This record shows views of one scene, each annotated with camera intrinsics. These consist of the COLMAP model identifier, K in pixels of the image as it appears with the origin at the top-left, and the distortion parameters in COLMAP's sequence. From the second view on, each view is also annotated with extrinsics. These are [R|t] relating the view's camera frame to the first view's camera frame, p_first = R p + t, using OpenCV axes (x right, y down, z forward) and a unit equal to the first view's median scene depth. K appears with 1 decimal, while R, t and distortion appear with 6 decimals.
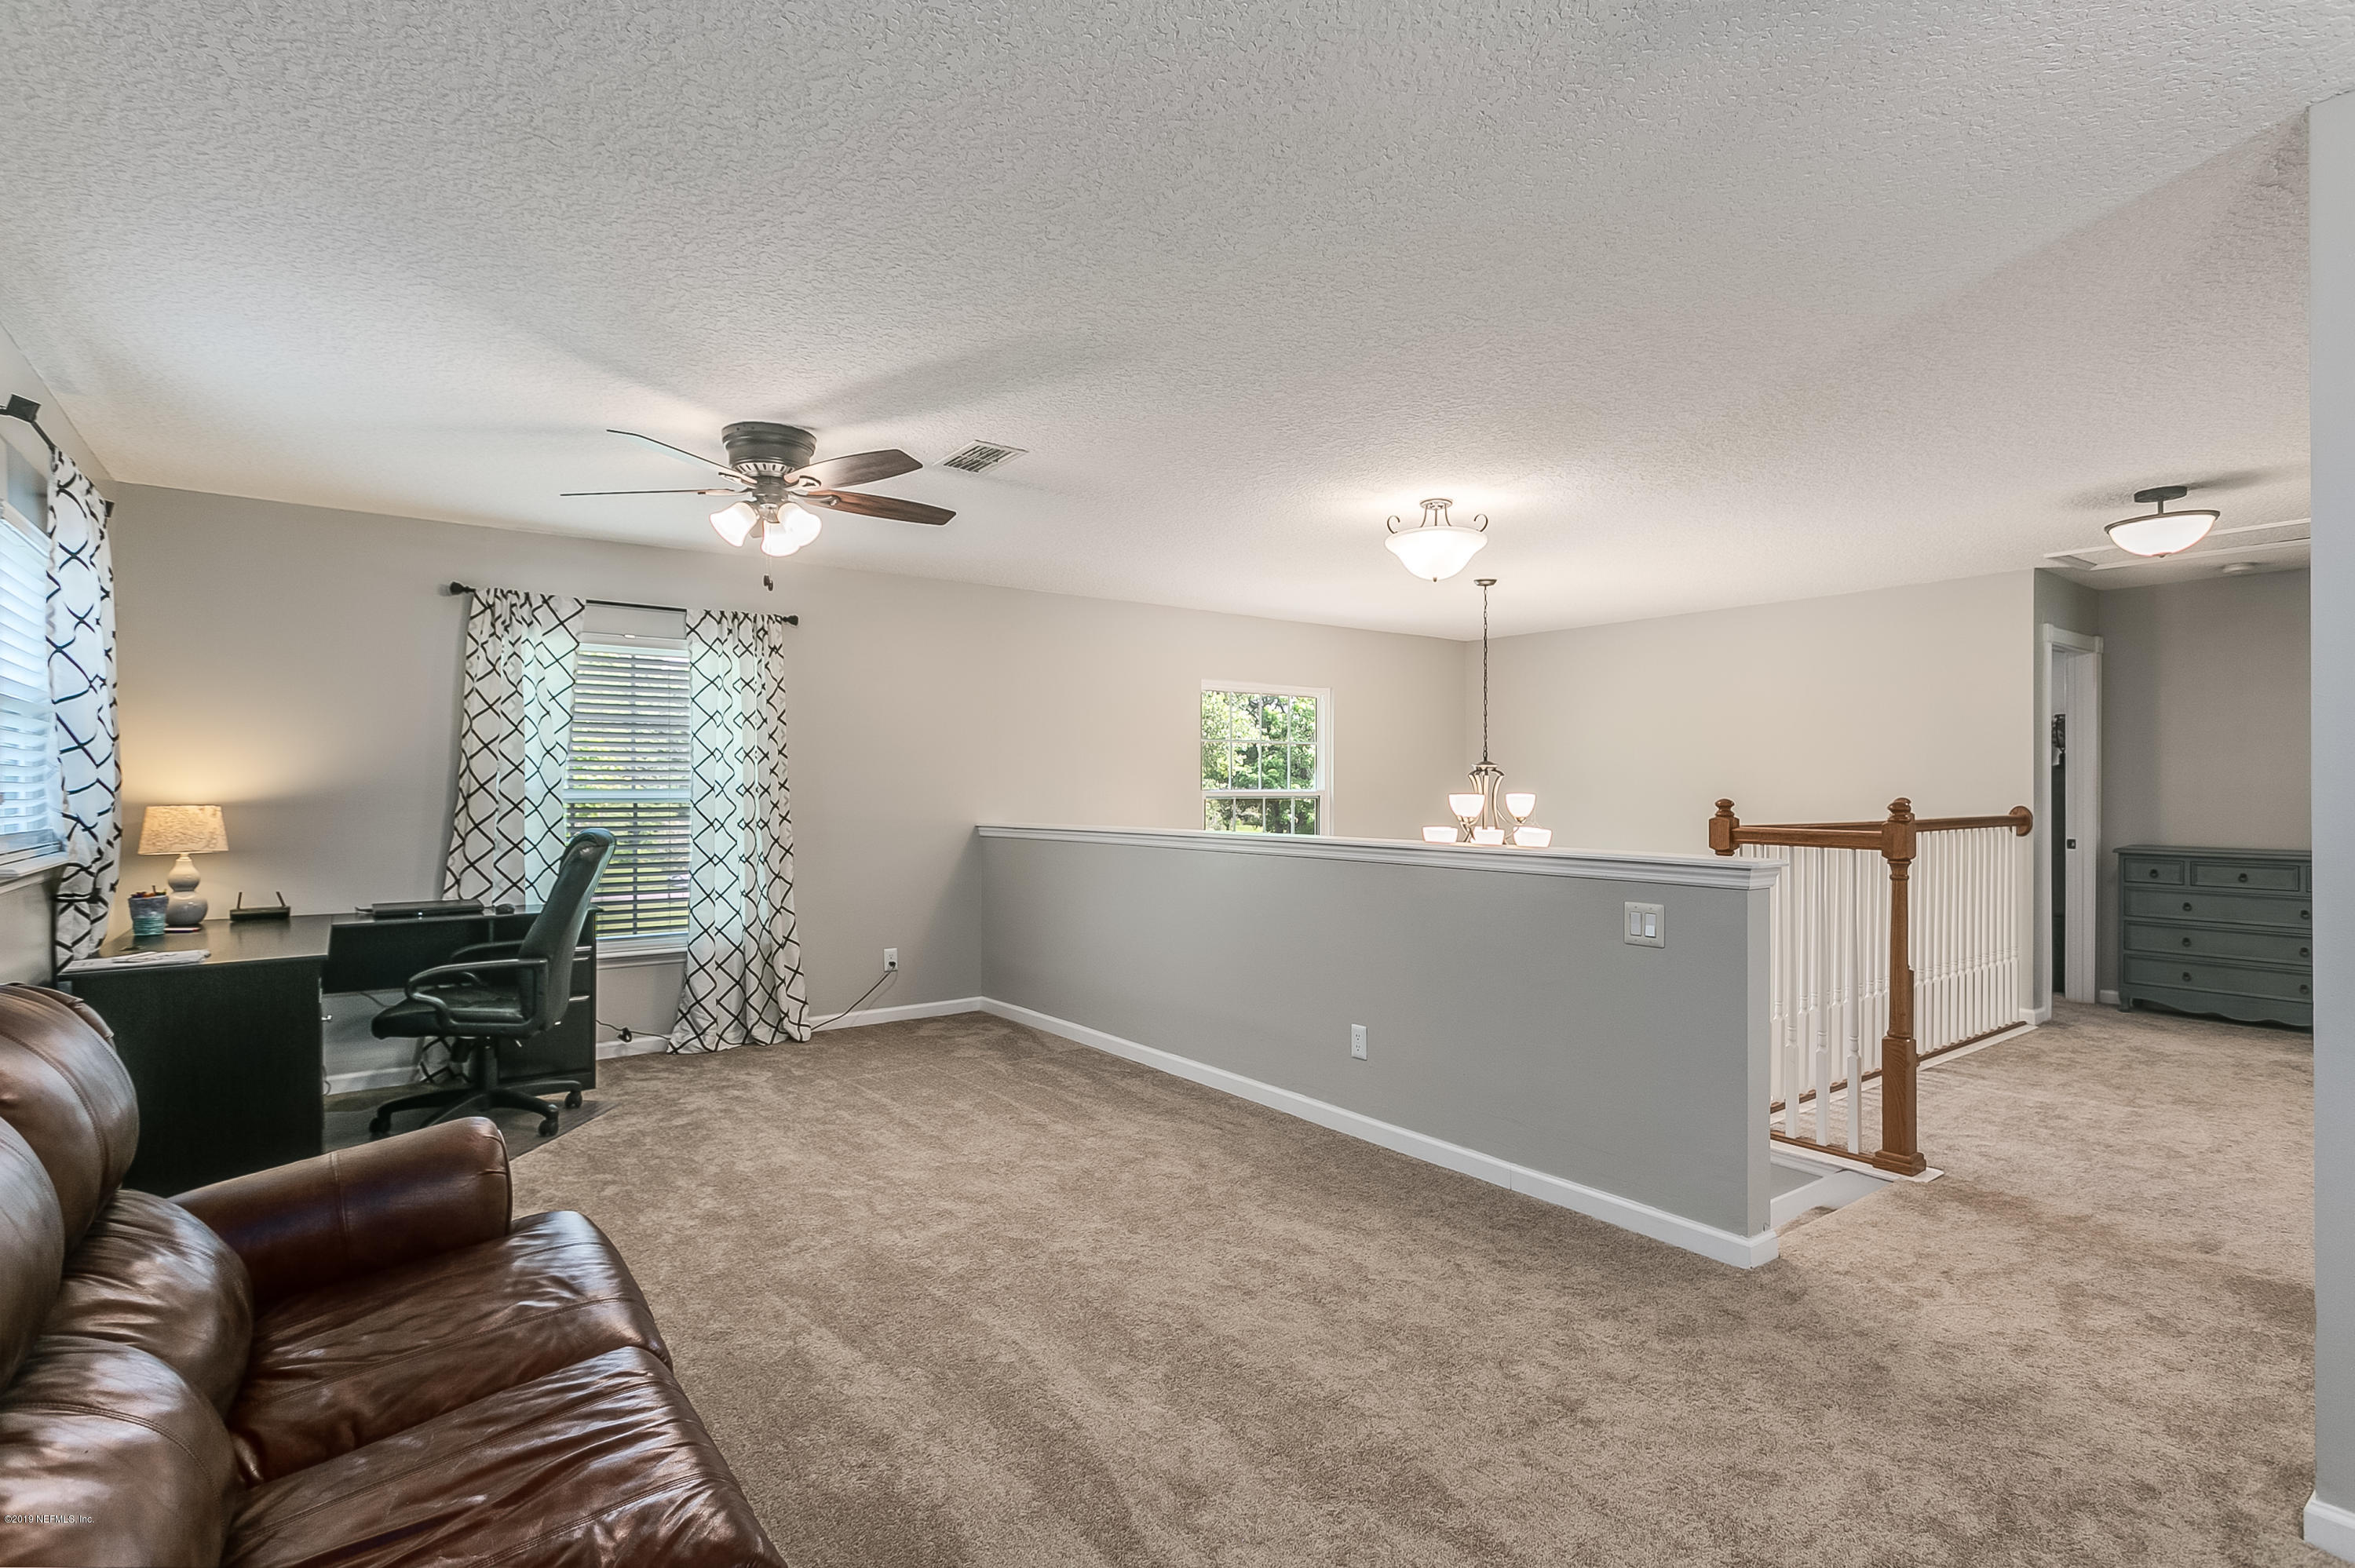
lens RADIAL K [[1138.6, 0, 1170.0], [0, 1138.6, 781.7], [0, 0, 1]] dist [-0.005793, 0.000374]
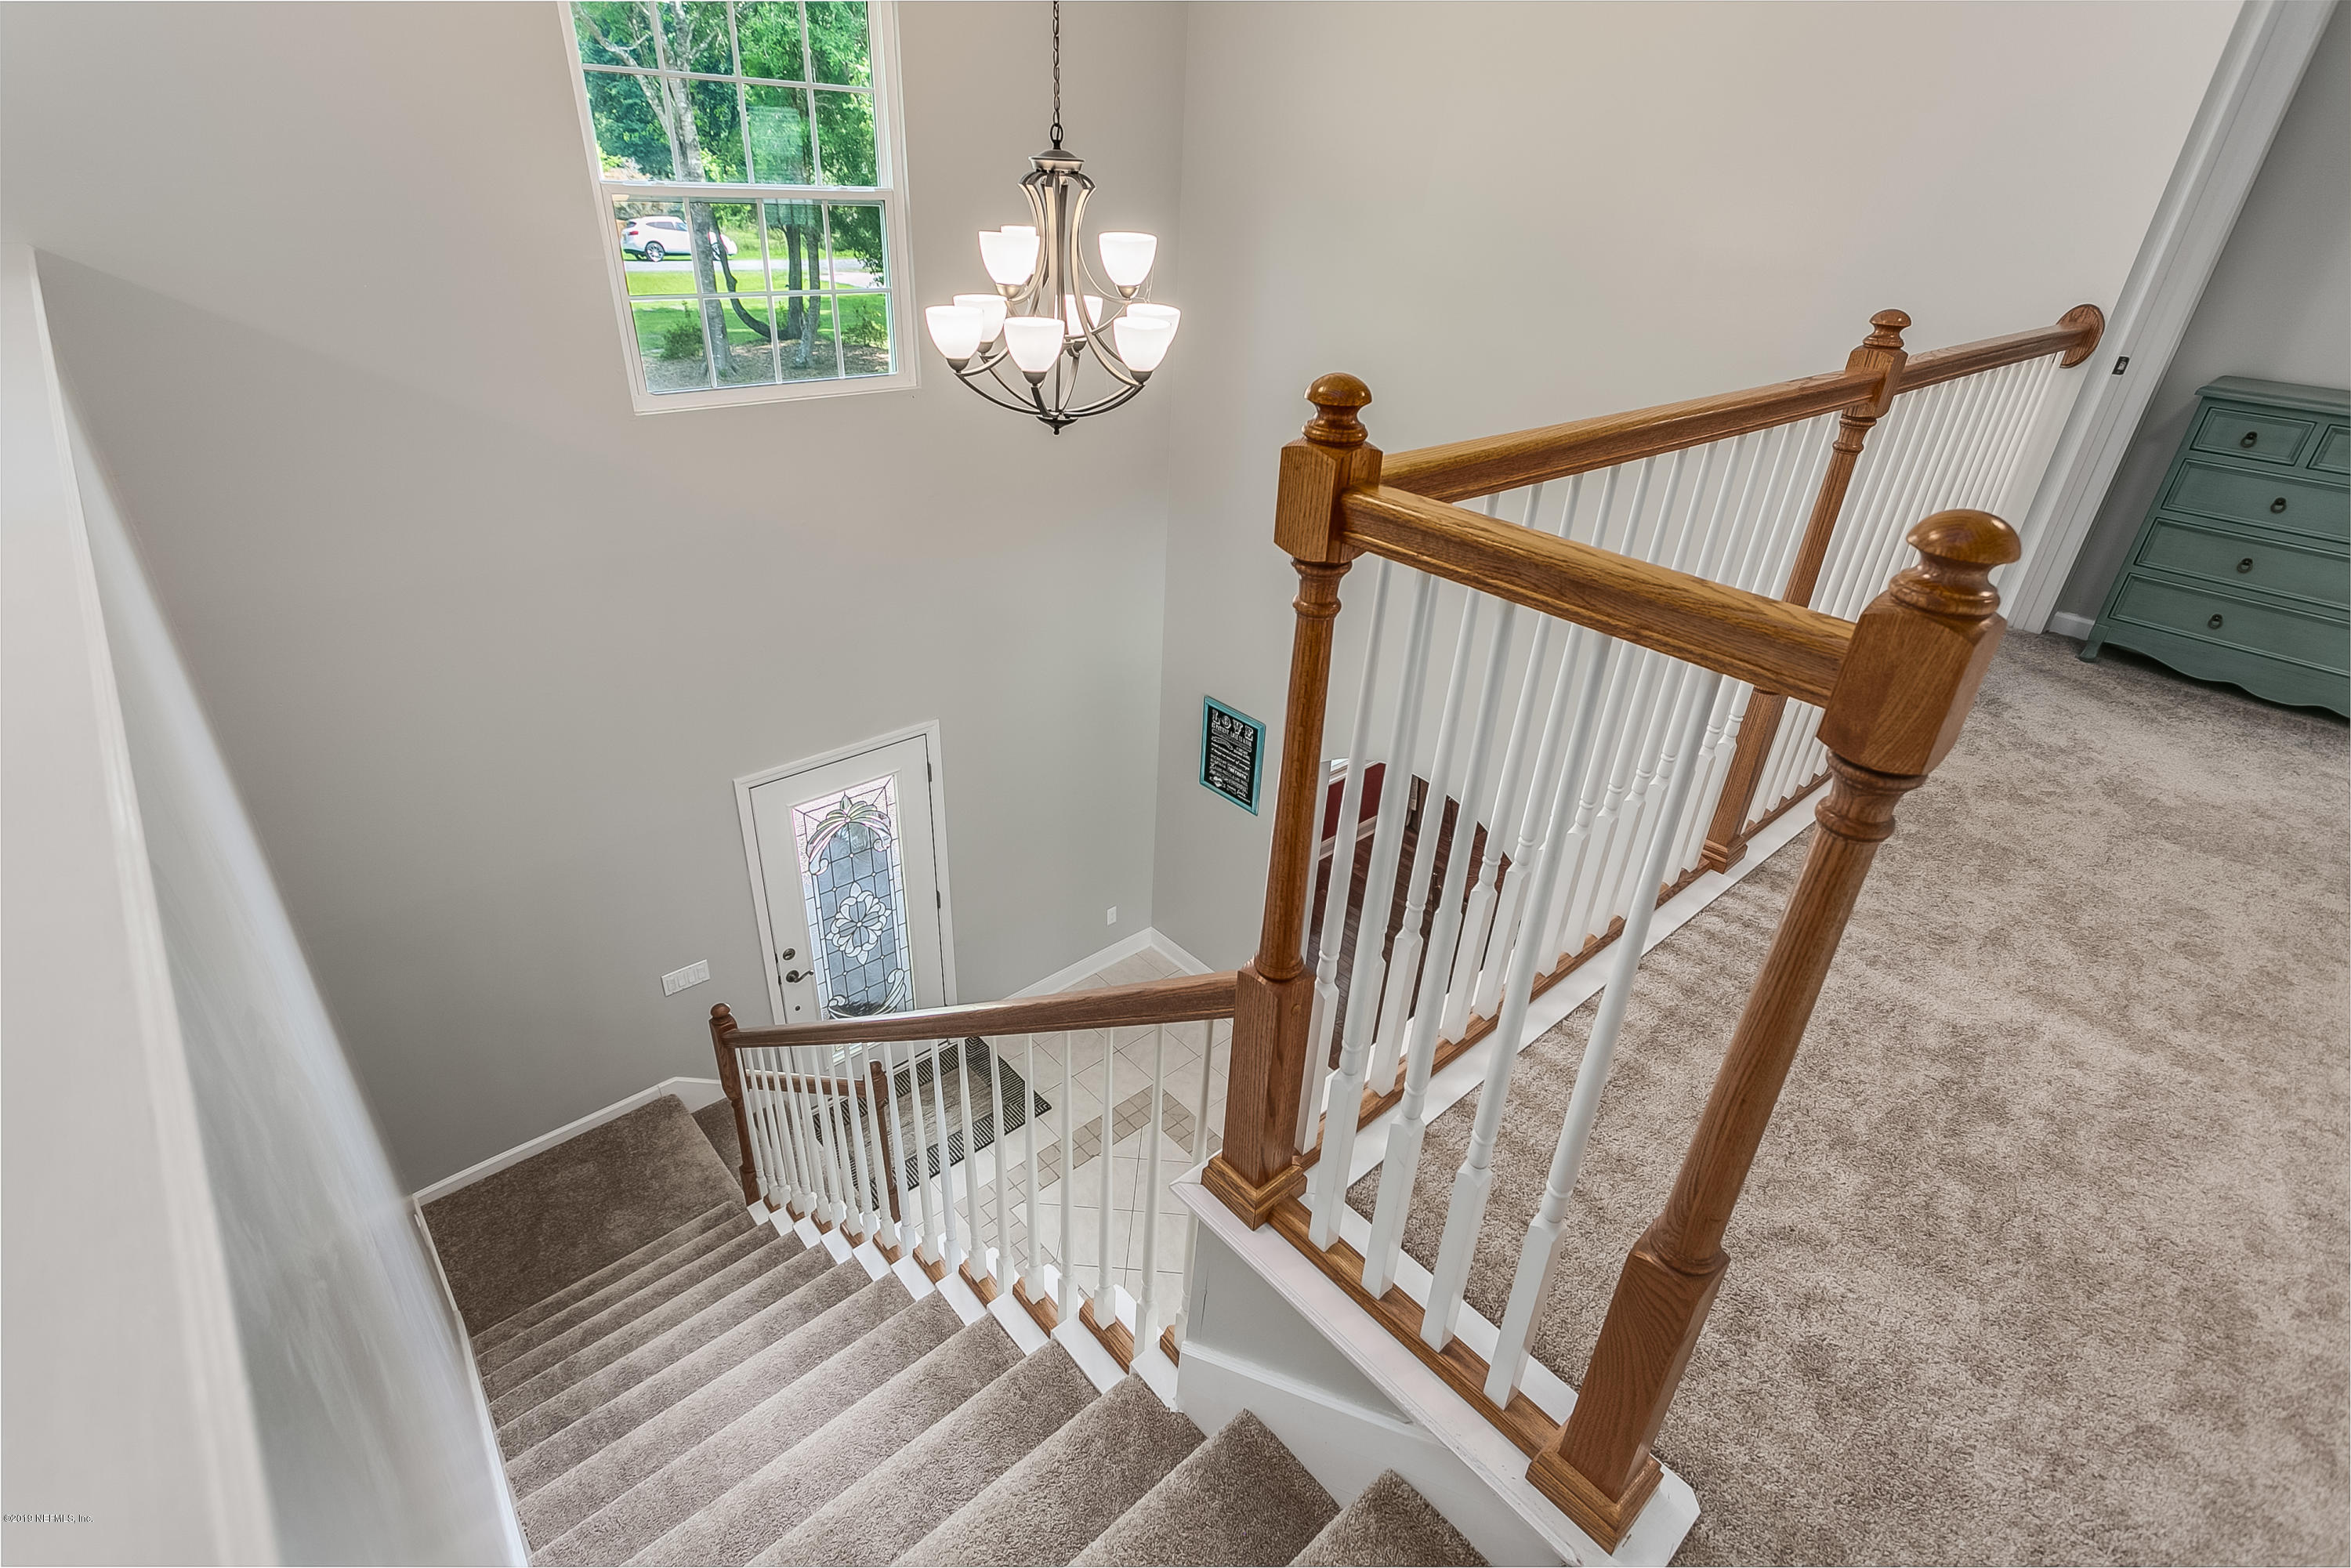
lens RADIAL K [[1136.8, 0, 1167.1], [0, 1136.8, 802.1], [0, 0, 1]] dist [-0.005793, 0.000374]
pose [[0.995279, -0.009037, 0.096639, 0.277451], [-0.040655, 0.865291, 0.499618, -0.021149], [-0.088136, -0.501188, 0.860838, 0.473937]]
